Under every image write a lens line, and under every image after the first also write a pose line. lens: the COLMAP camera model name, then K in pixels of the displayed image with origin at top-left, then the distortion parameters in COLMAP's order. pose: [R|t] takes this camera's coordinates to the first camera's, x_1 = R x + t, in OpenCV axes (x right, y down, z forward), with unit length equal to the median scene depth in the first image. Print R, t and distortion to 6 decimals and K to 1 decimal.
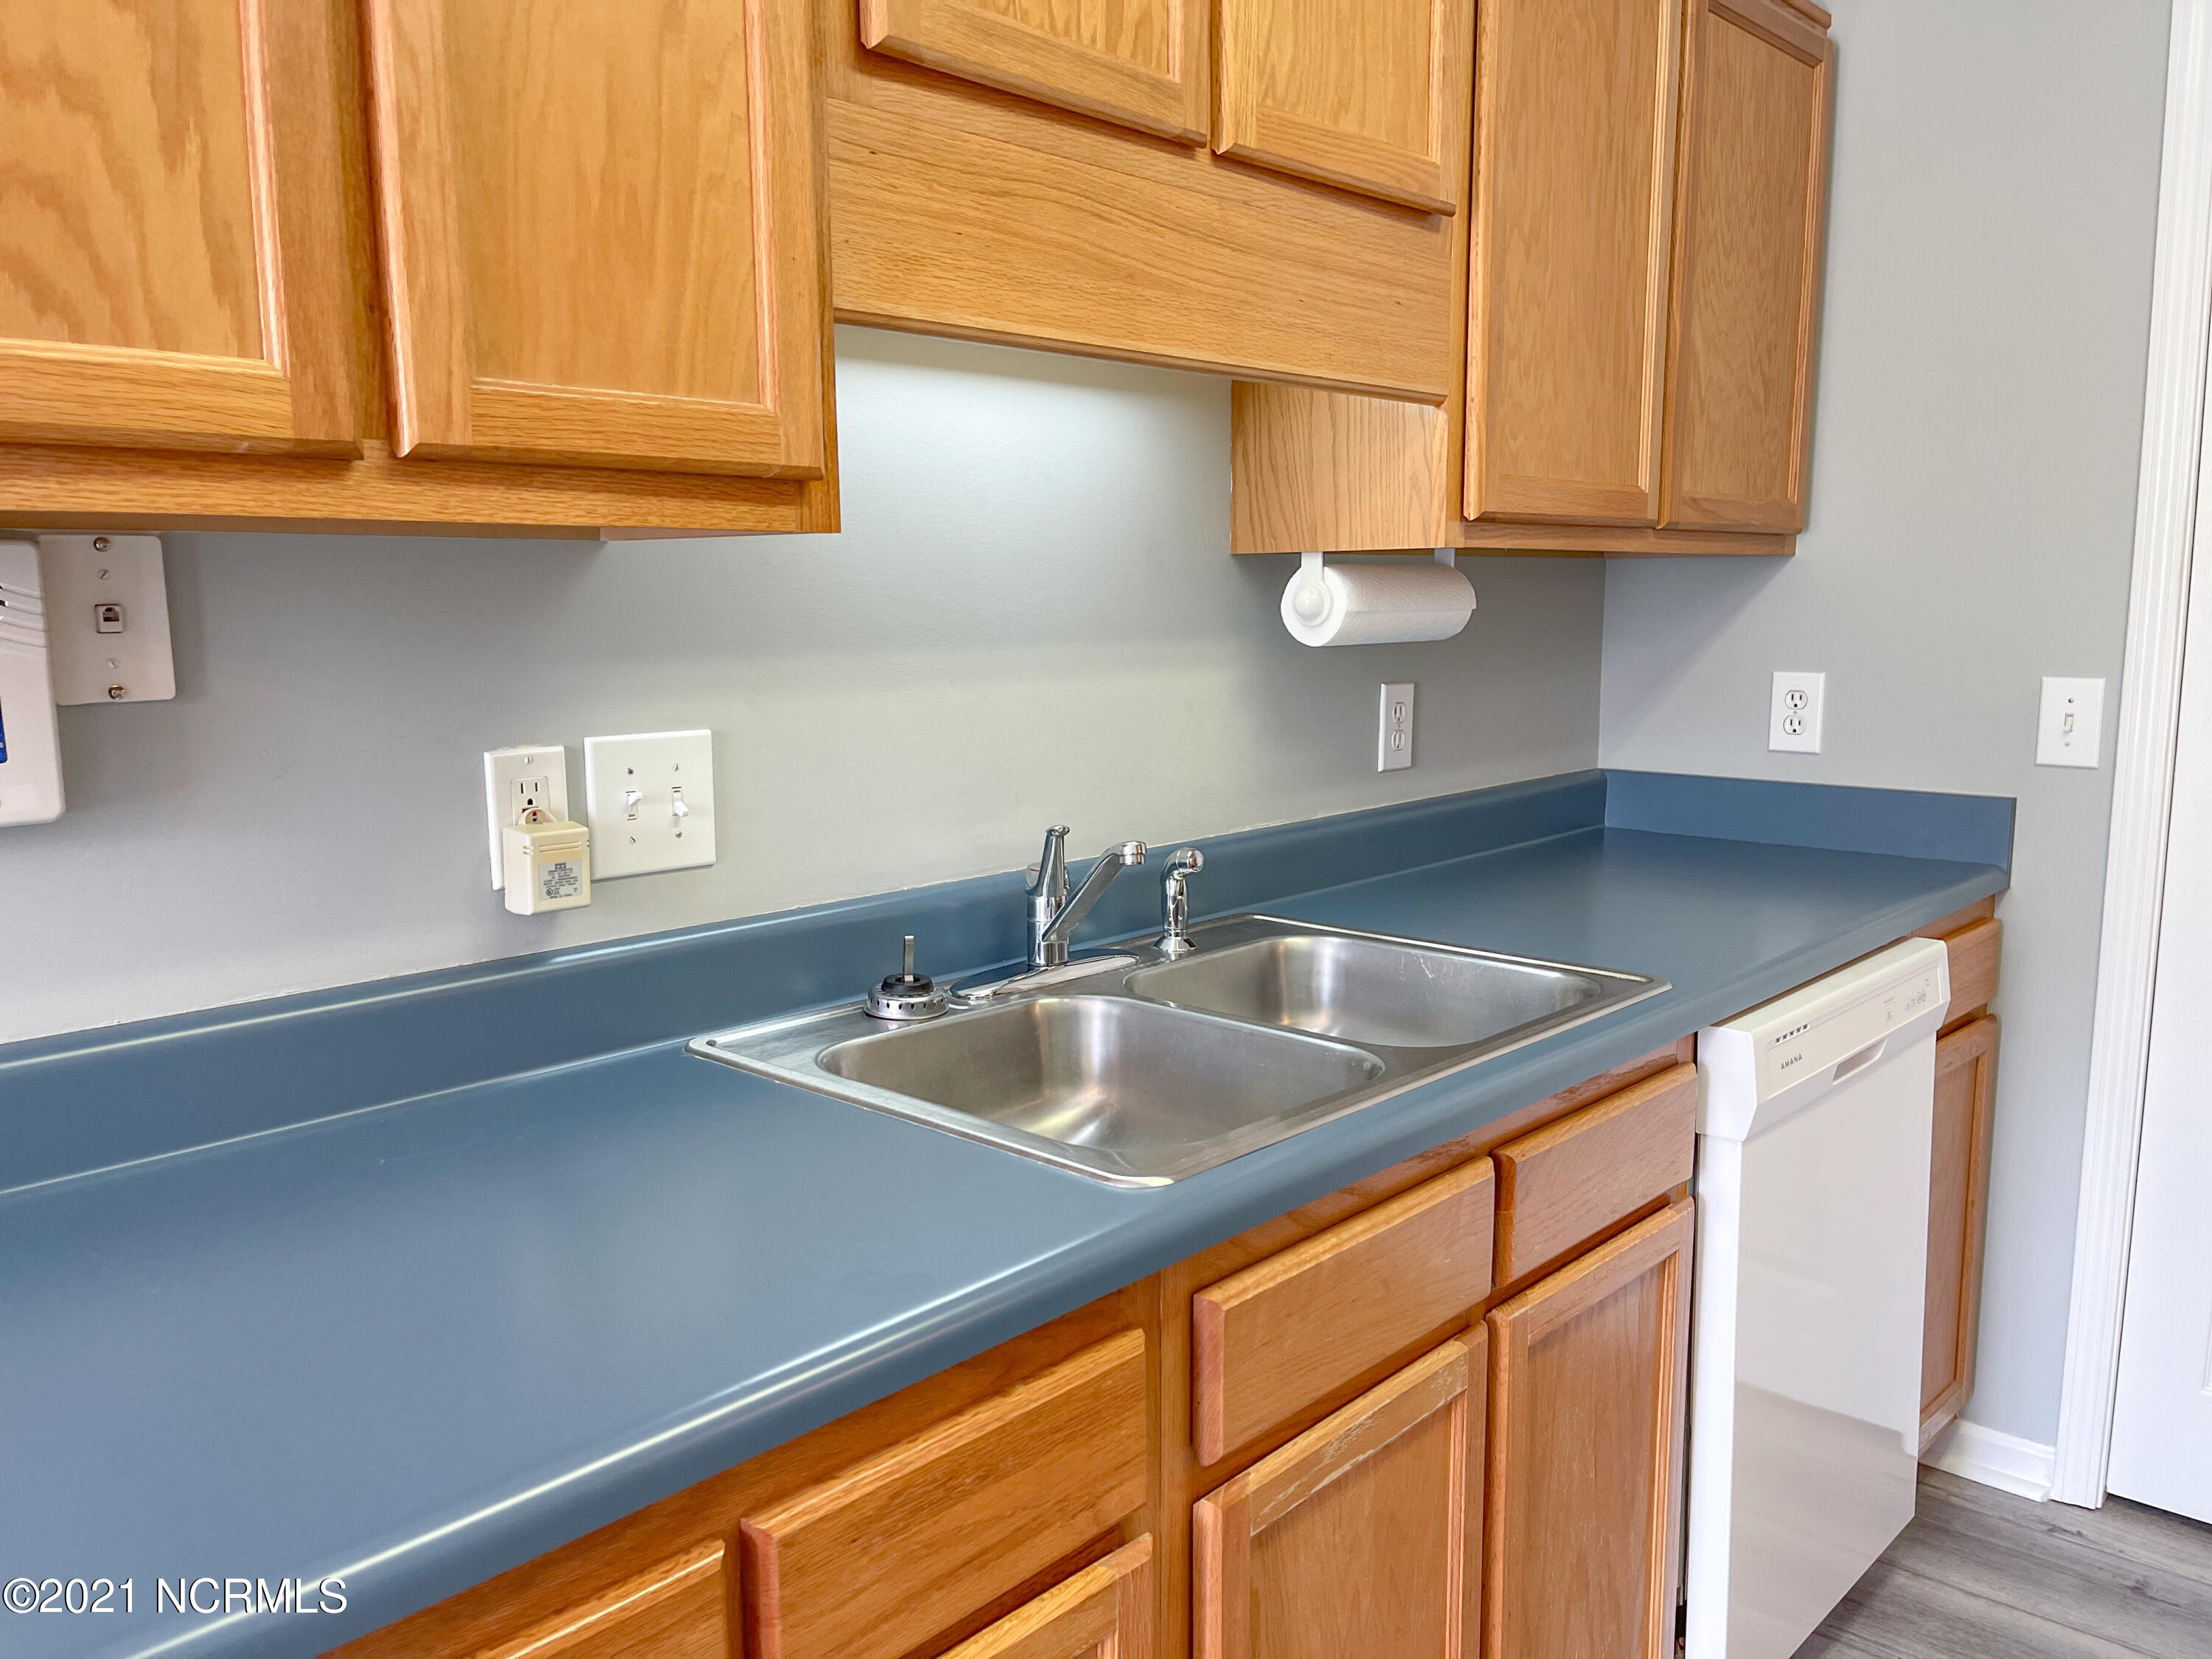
lens RADIAL K [[1666.8, 0, 1126.0], [0, 1666.8, 838.9], [0, 0, 1]] dist [0.049856, -0.070392]
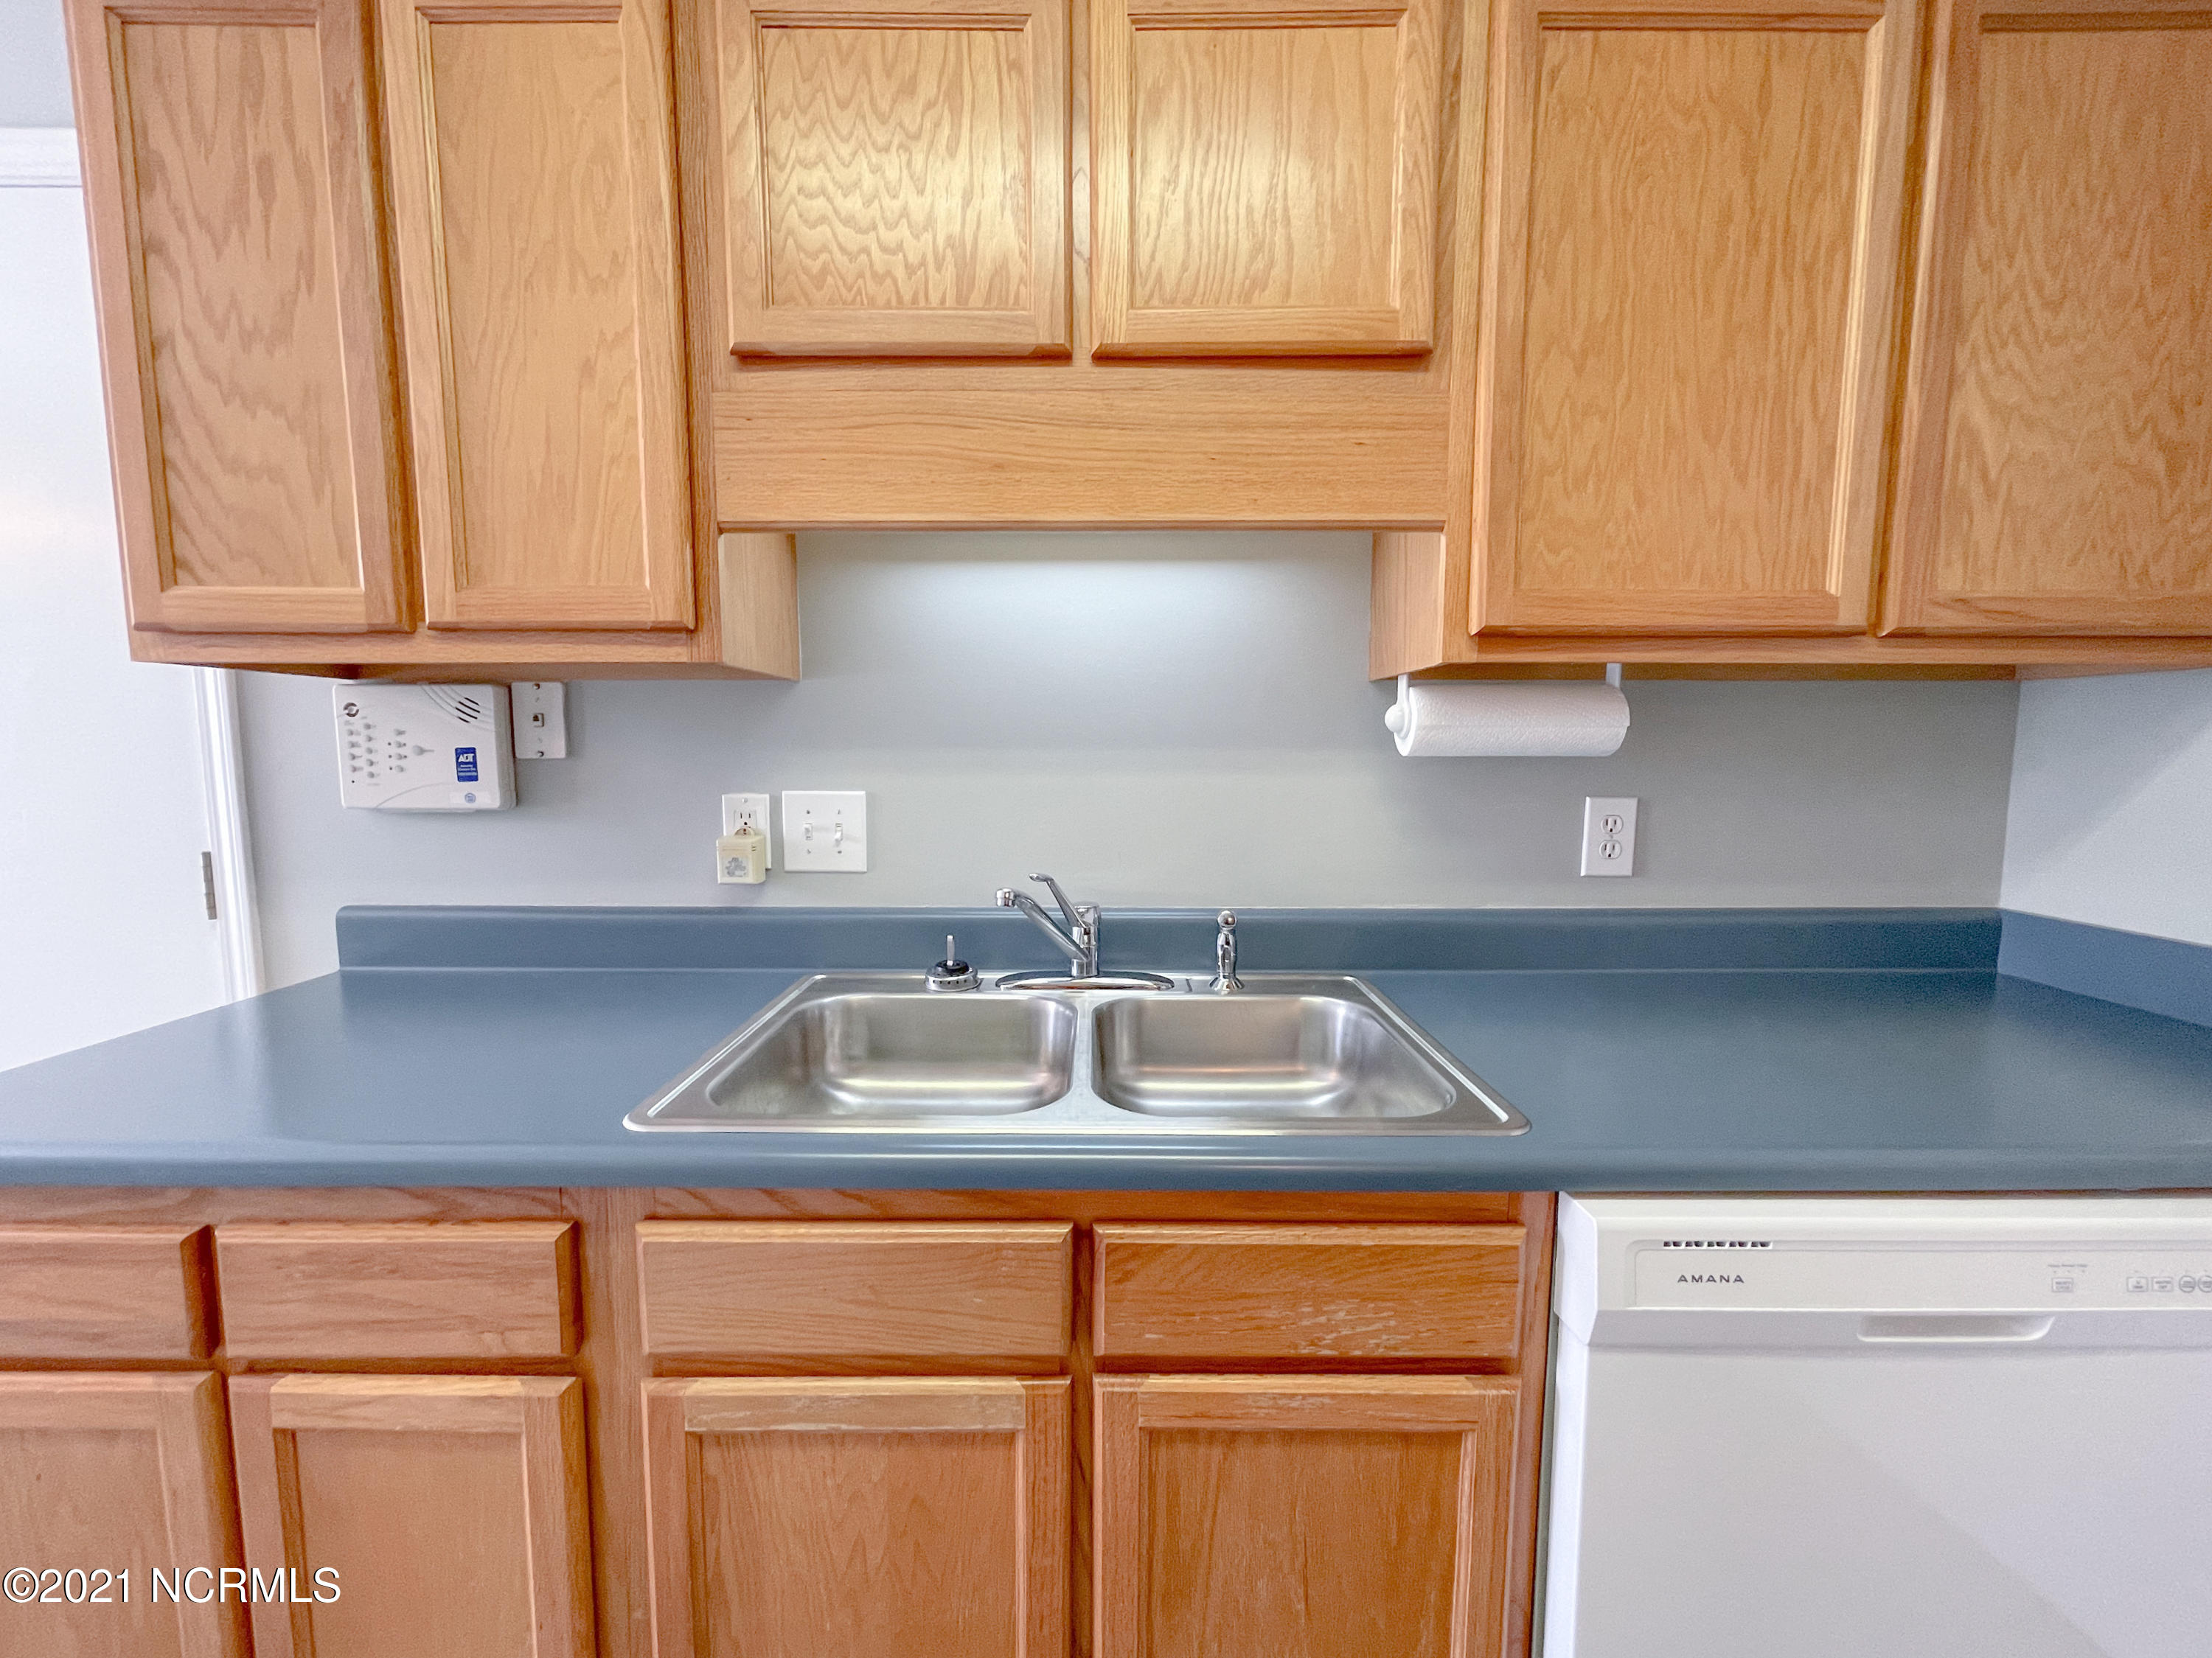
lens RADIAL K [[898.4, 0, 1101.8], [0, 898.4, 832.8], [0, 0, 1]] dist [-0.004552, 0.000786]
pose [[0.678507, 0.076562, -0.730593, 0.608111], [-0.112715, 0.993627, -0.000553, -0.053720], [0.725895, 0.082723, 0.682813, 0.596875]]
